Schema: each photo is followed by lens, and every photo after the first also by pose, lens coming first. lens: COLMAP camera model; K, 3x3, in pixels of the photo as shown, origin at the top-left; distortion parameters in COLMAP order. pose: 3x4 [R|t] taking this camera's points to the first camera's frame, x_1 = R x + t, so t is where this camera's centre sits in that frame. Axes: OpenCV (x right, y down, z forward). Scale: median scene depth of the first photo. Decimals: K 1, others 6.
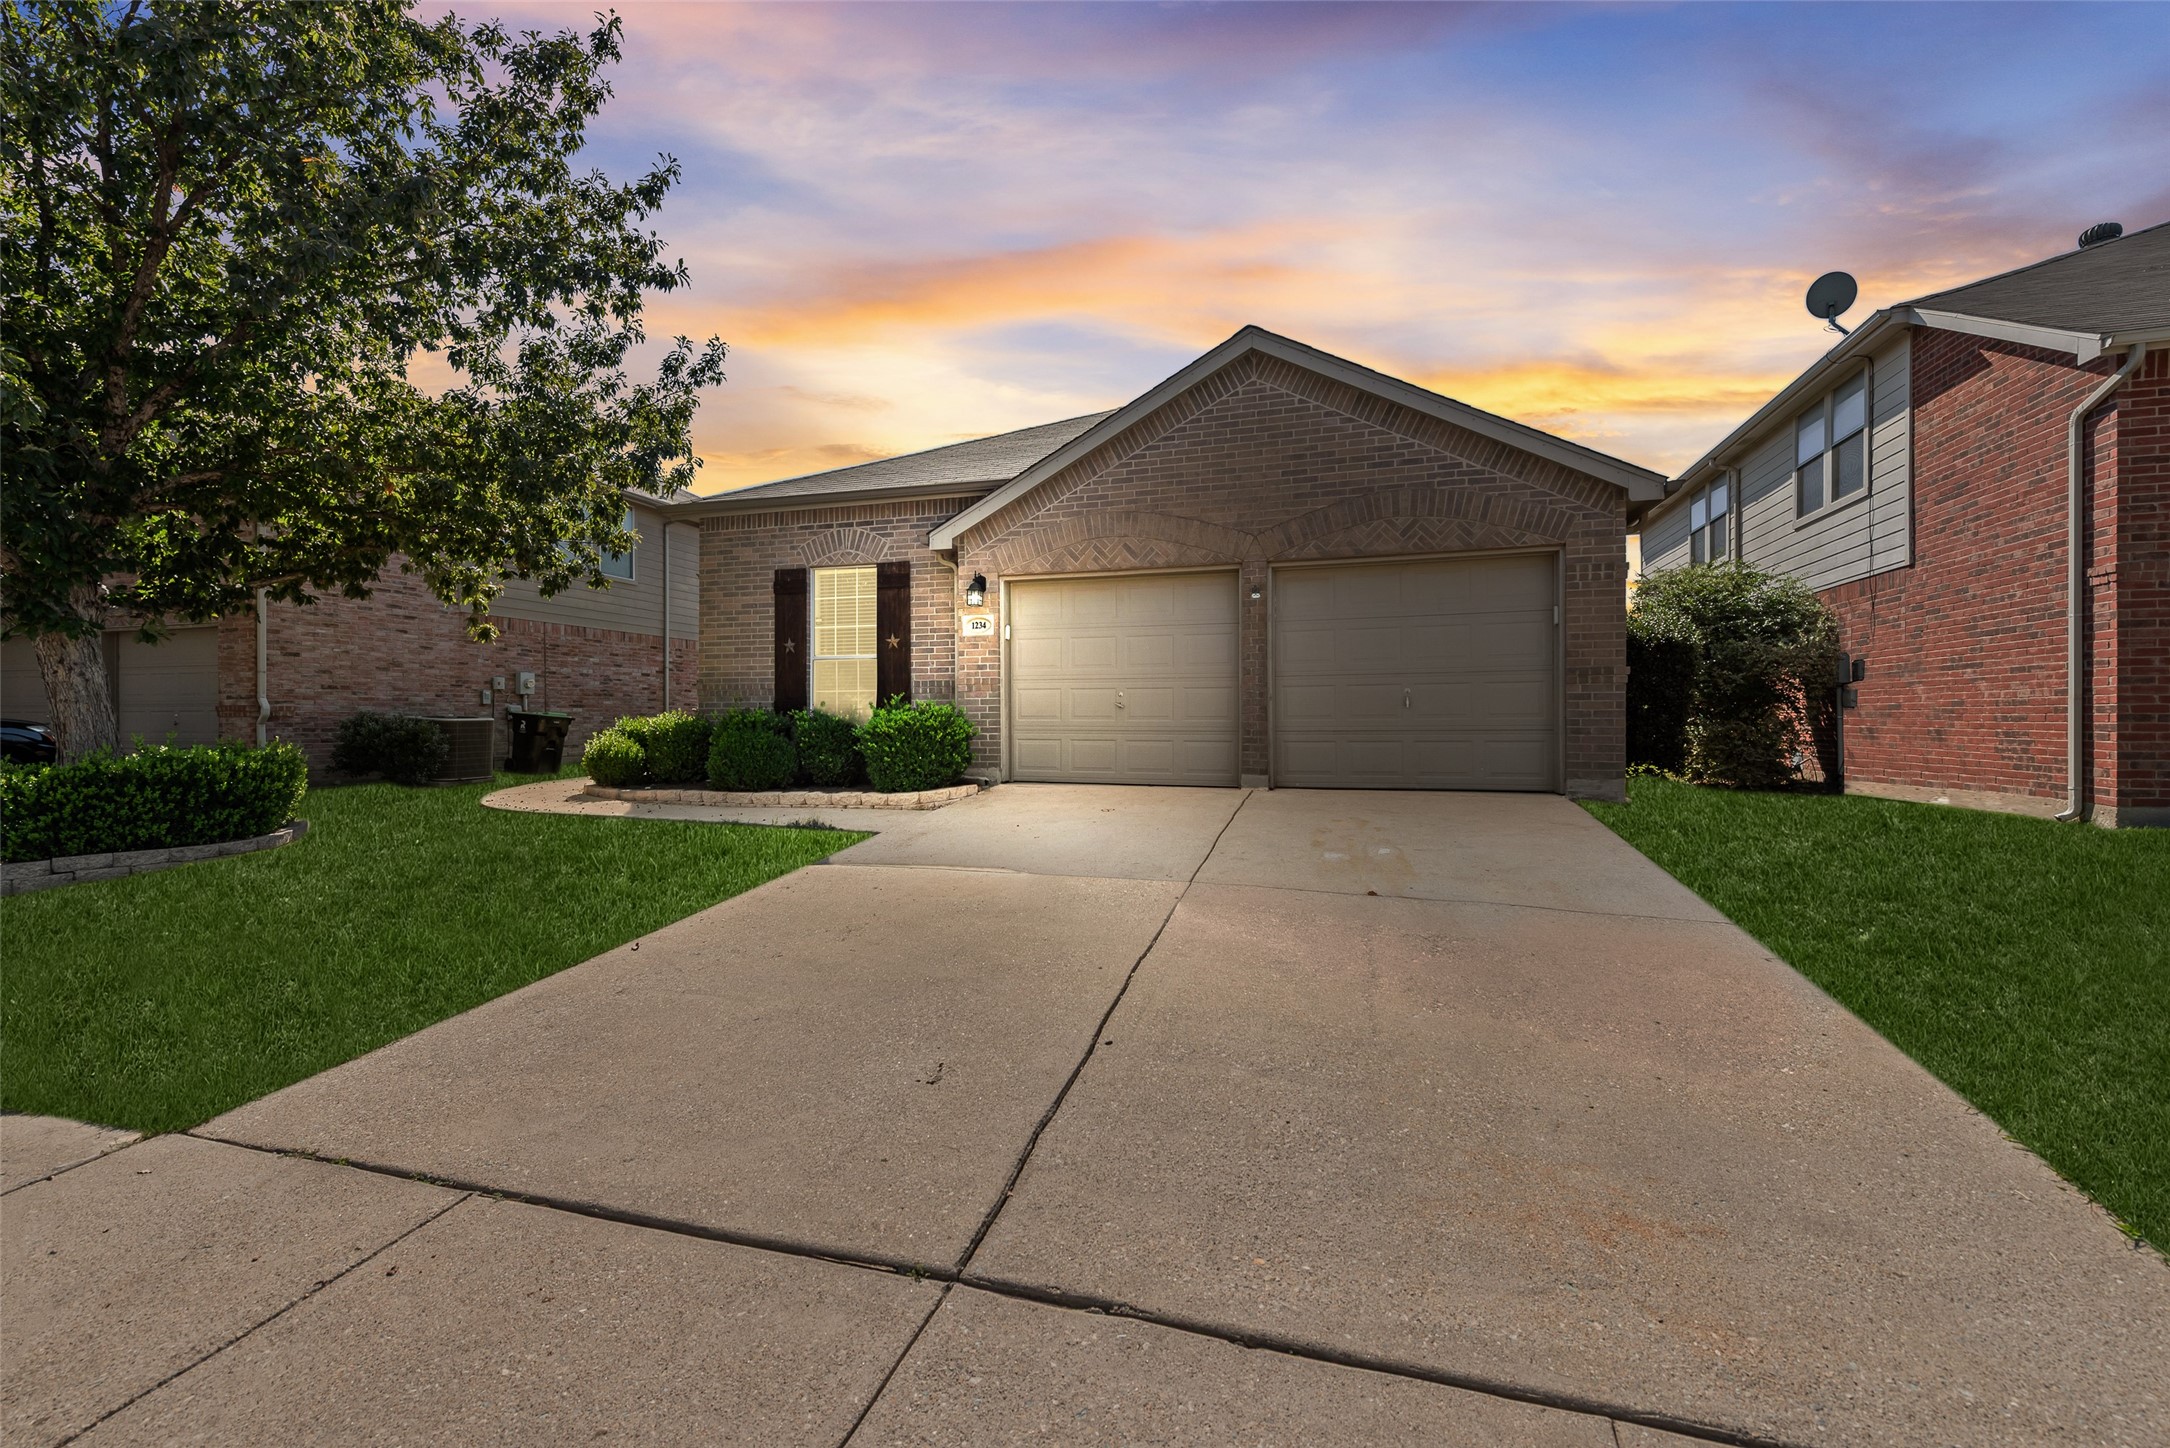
lens RADIAL K [[948.4, 0, 1085.0], [0, 948.4, 724.0], [0, 0, 1]] dist [0.010868, -0.000329]
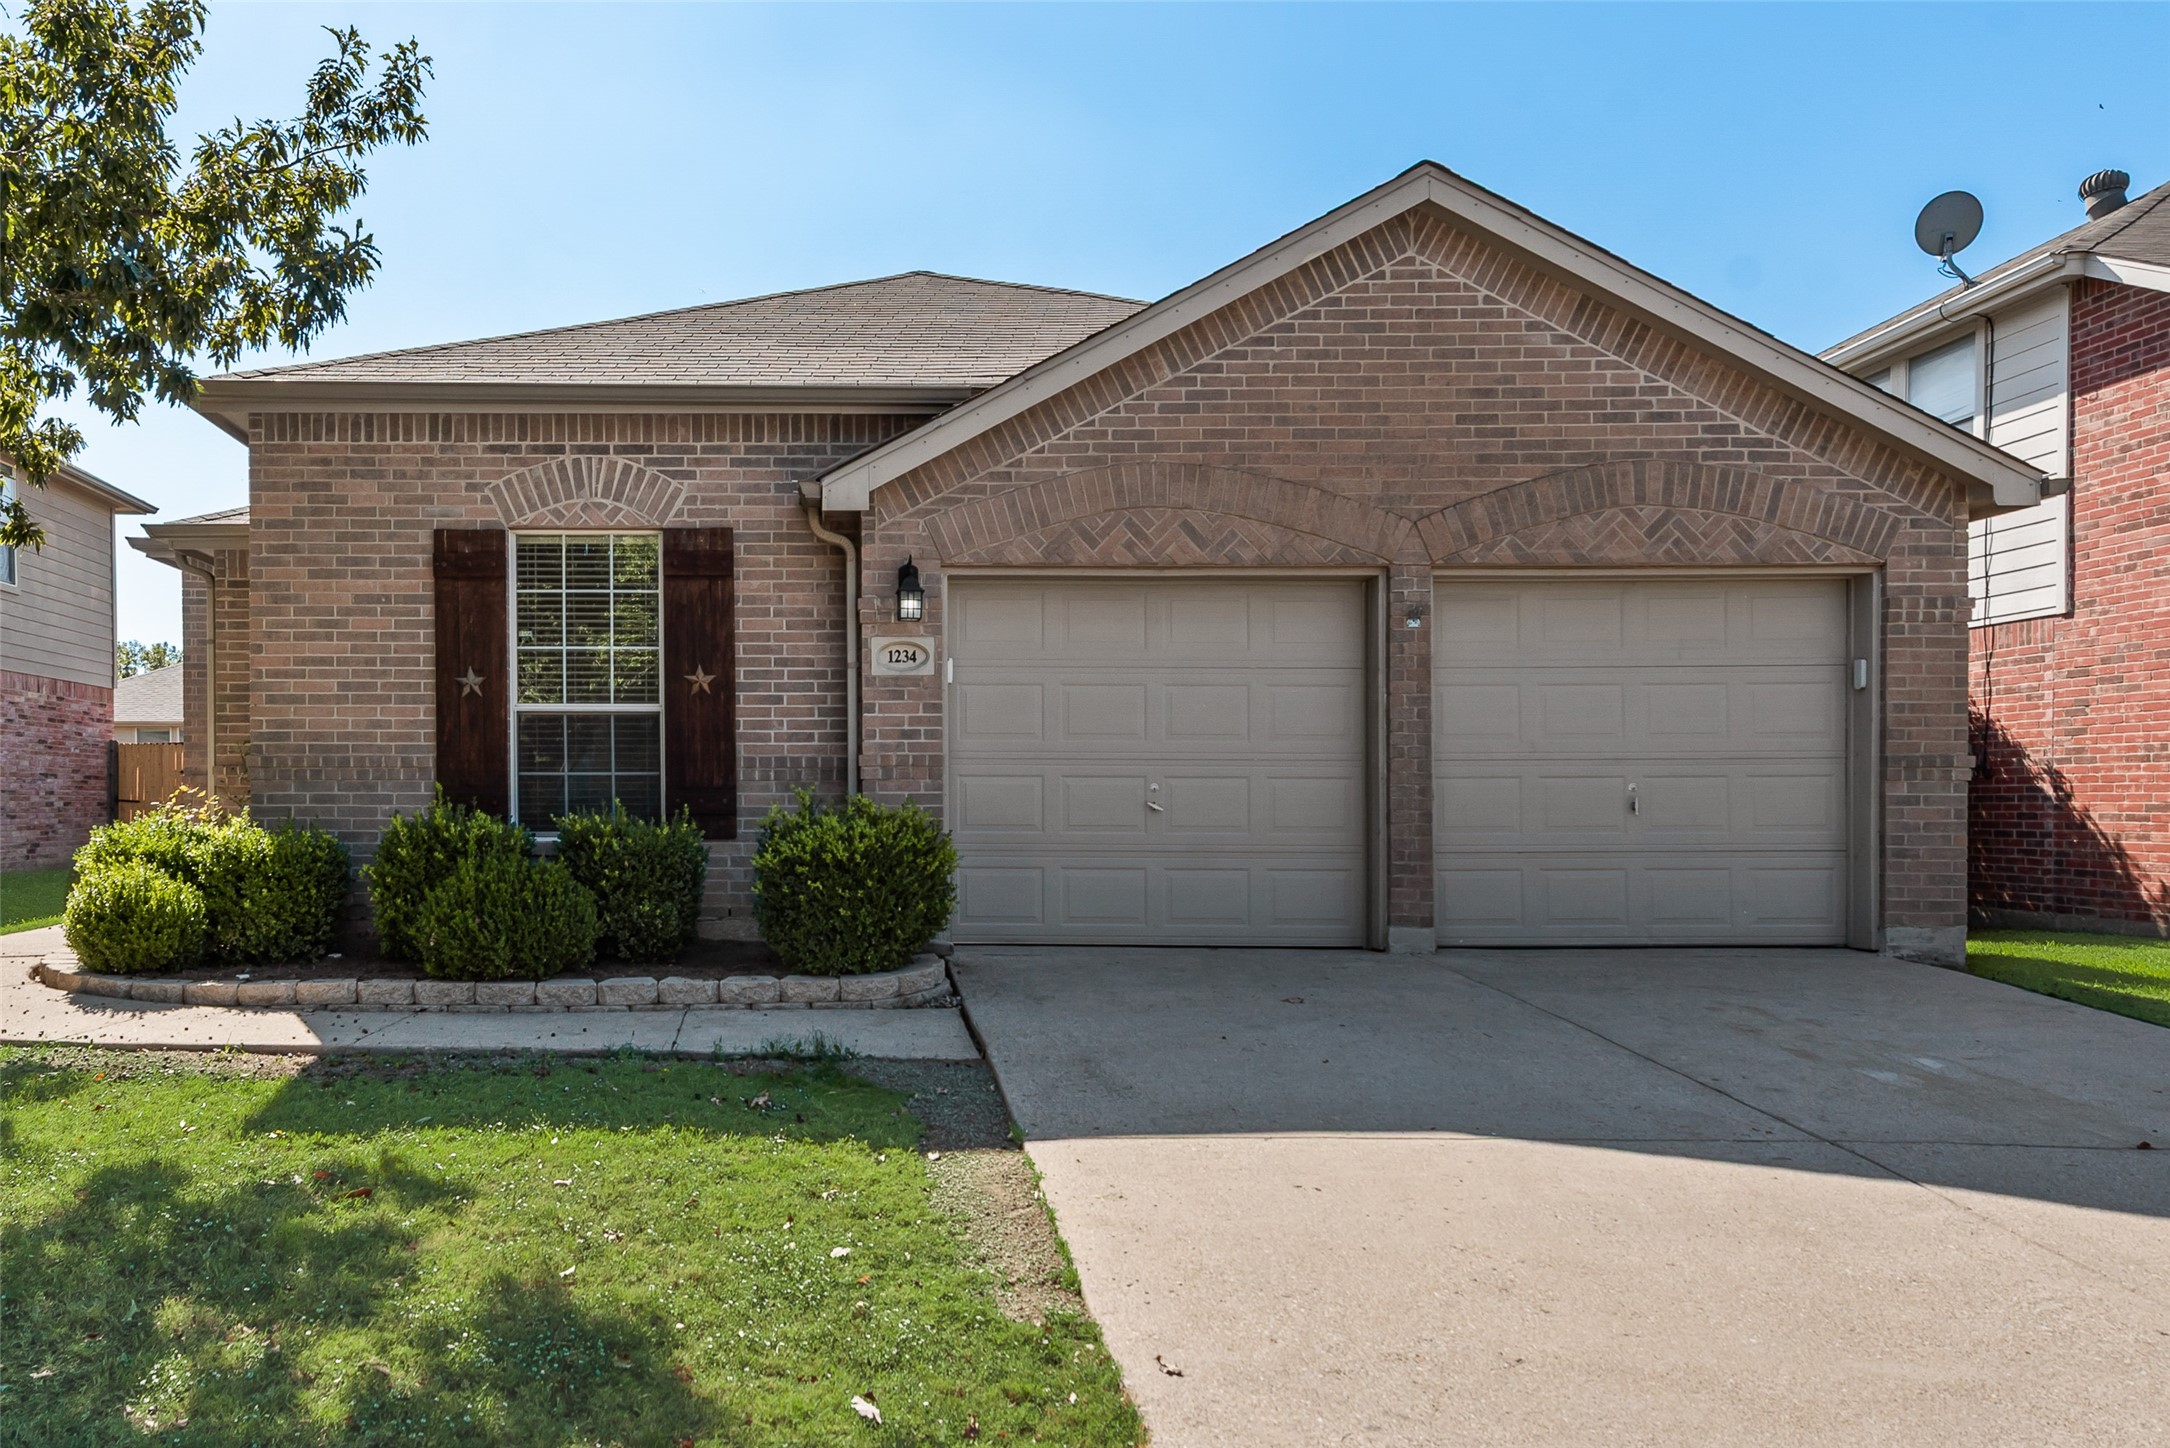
lens RADIAL K [[1575.2, 0, 871.6], [0, 1575.2, 834.5], [0, 0, 1]] dist [0.012522, -0.006771]
pose [[0.952126, -0.001527, 0.305701, -0.437004], [-0.002886, 0.999898, 0.013986, -0.016813], [-0.305691, -0.014199, 0.952025, 0.167232]]
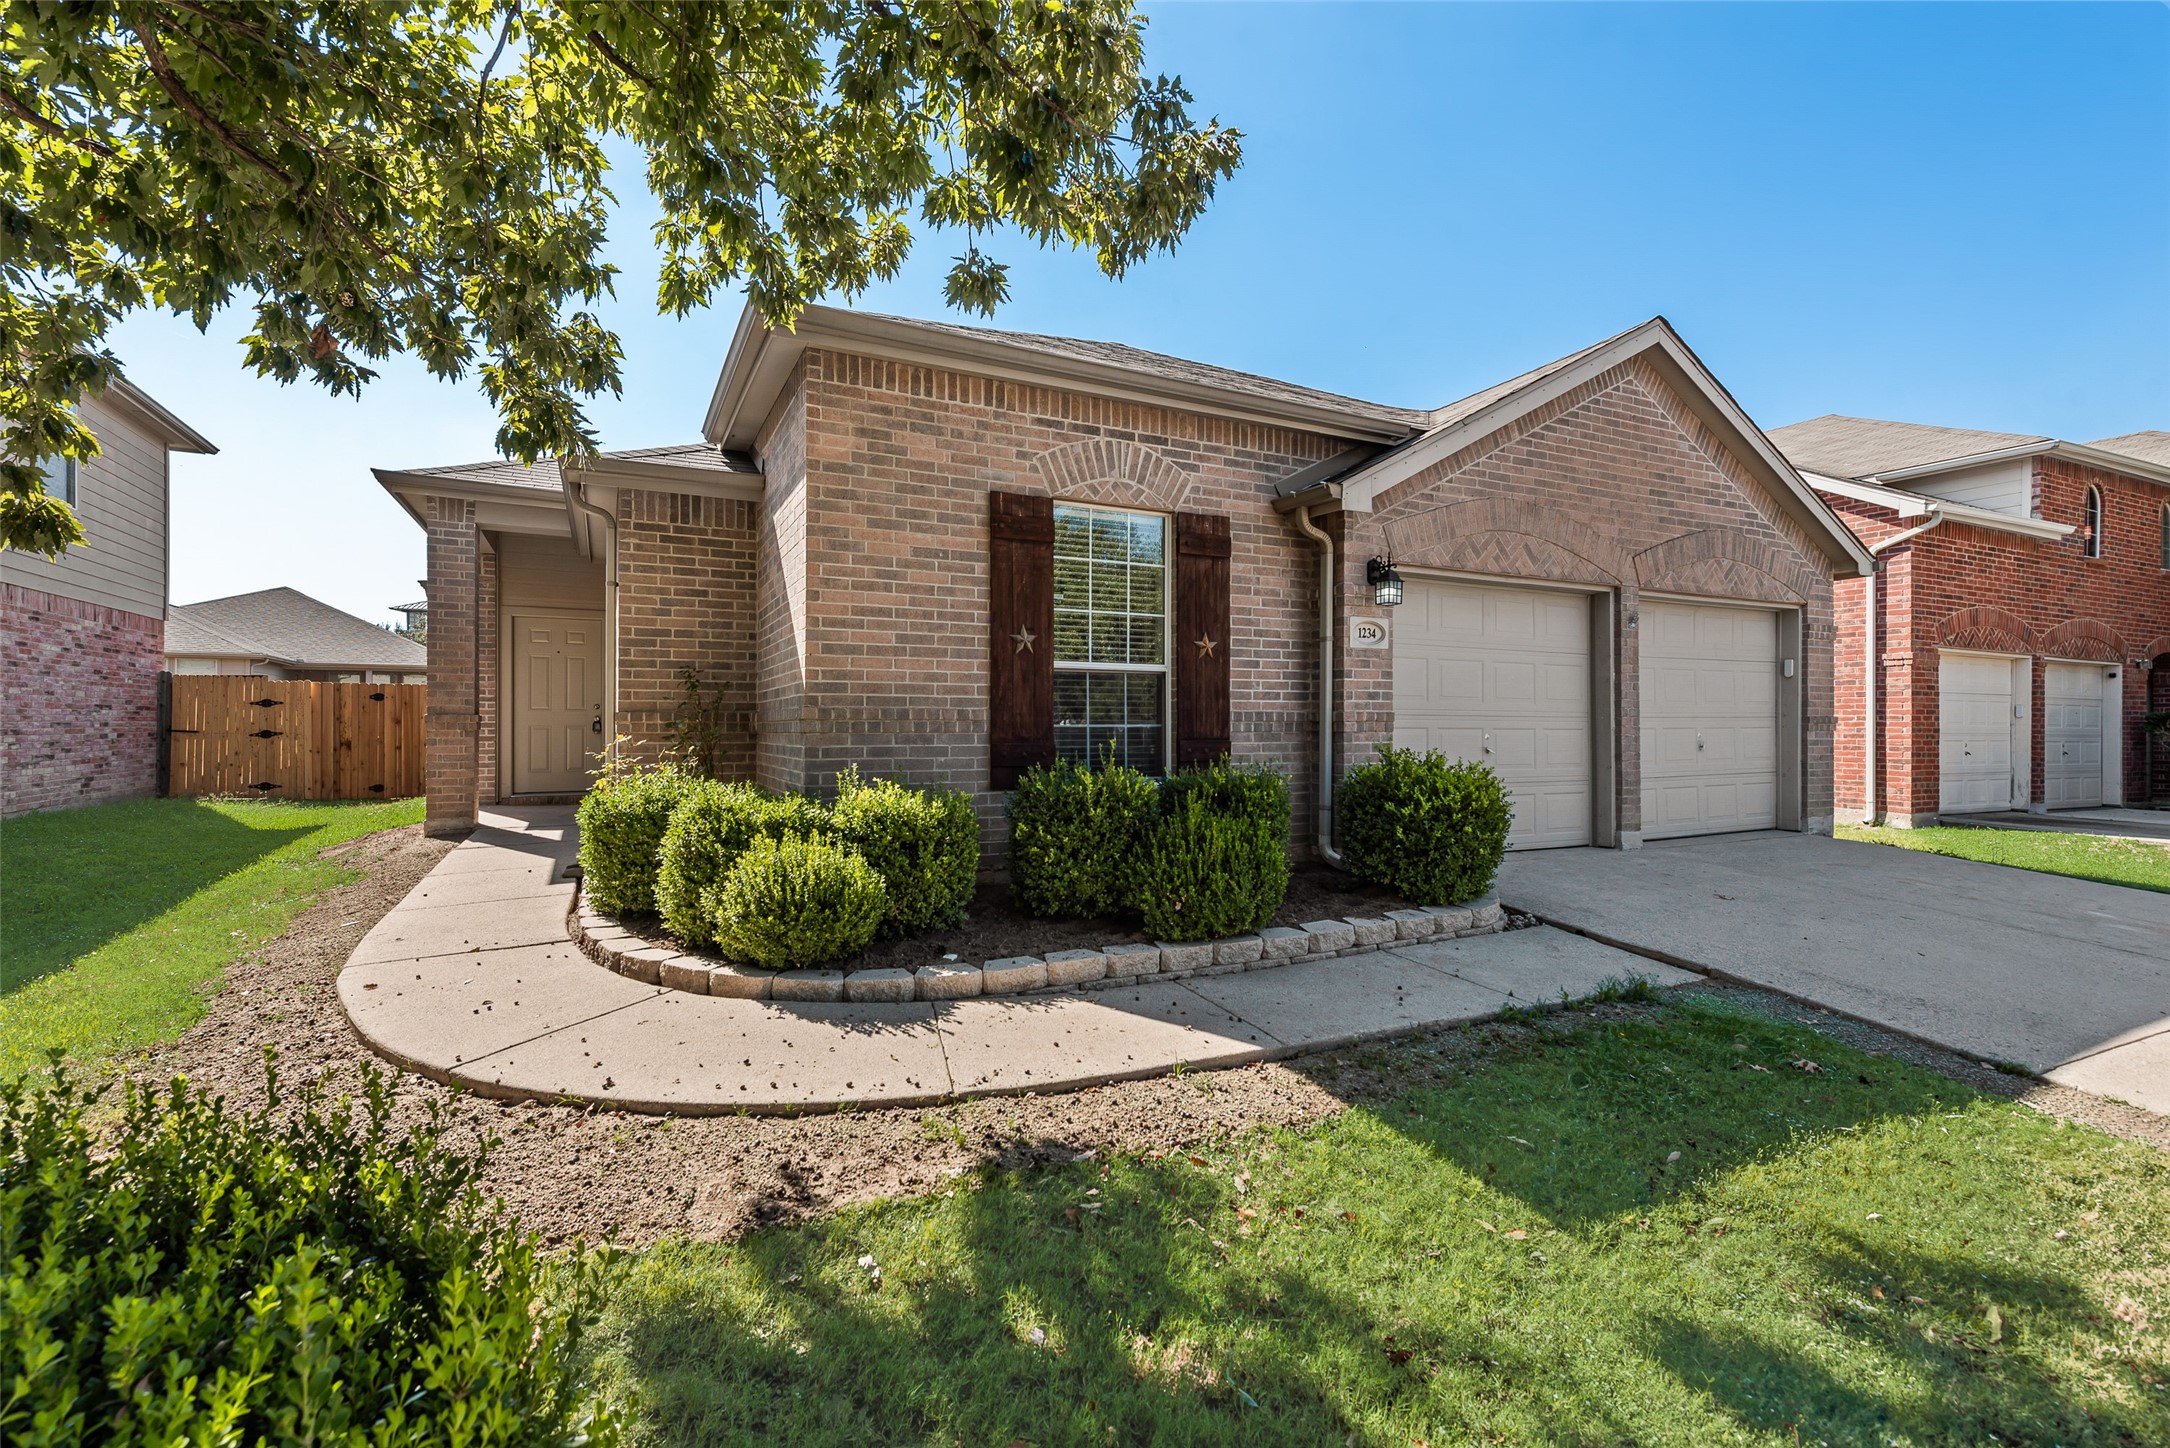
lens RADIAL K [[948.4, 0, 1085.0], [0, 948.4, 724.0], [0, 0, 1]] dist [0.010868, -0.000329]
pose [[0.716971, 0.003924, 0.697091, -0.786631], [-0.003135, 0.999992, -0.002405, -0.041019], [-0.697095, -0.000461, 0.716978, 0.718582]]
